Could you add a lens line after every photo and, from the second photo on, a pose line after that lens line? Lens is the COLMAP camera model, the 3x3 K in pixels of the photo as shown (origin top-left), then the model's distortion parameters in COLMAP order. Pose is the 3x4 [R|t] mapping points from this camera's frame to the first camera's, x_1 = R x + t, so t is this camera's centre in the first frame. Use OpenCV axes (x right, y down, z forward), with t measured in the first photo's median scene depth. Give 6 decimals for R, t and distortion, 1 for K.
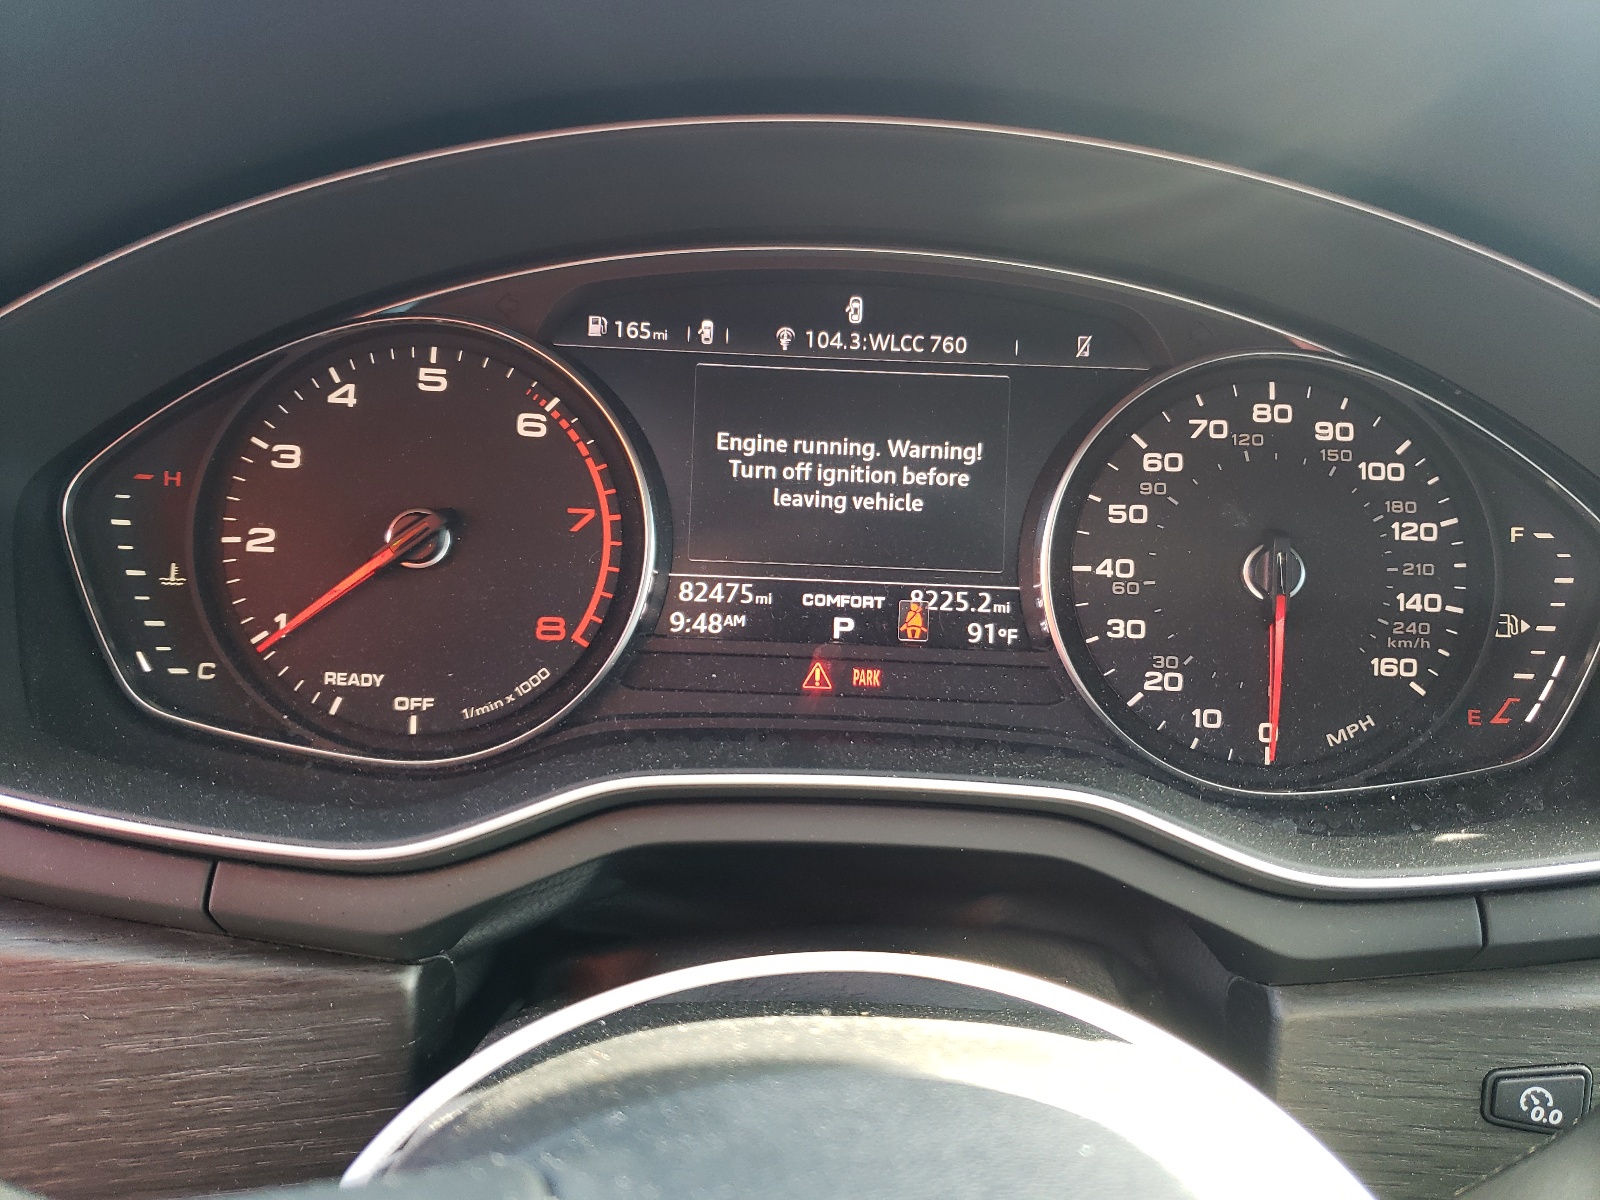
lens RADIAL K [[1207.0, 0, 800.3], [0, 1207.0, 598.2], [0, 0, 1]] dist [0.000085, 0.000394]
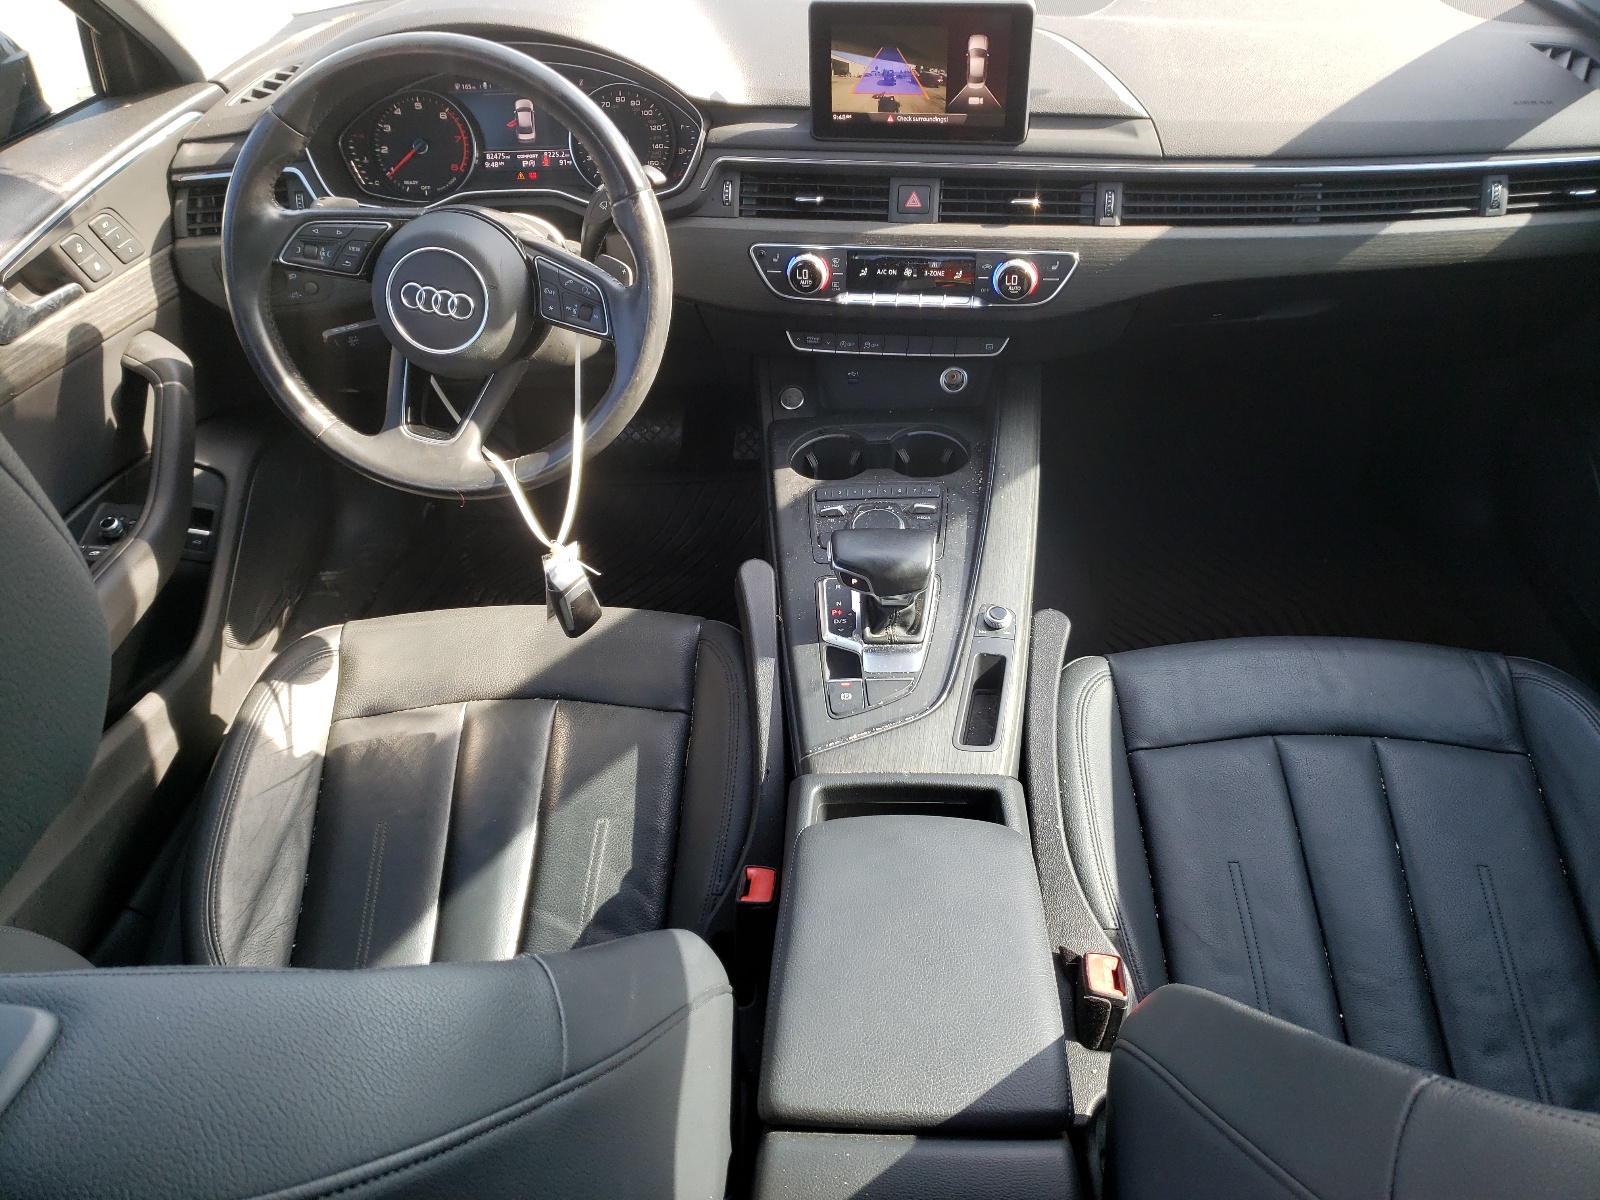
lens RADIAL K [[1207.0, 0, 801.3], [0, 1207.0, 601.0], [0, 0, 1]] dist [0.000085, 0.000394]
pose [[0.996504, -0.043389, -0.071388, 1.224090], [0.062832, 0.952439, 0.298182, 0.284035], [0.055055, -0.301625, 0.951836, -3.372265]]
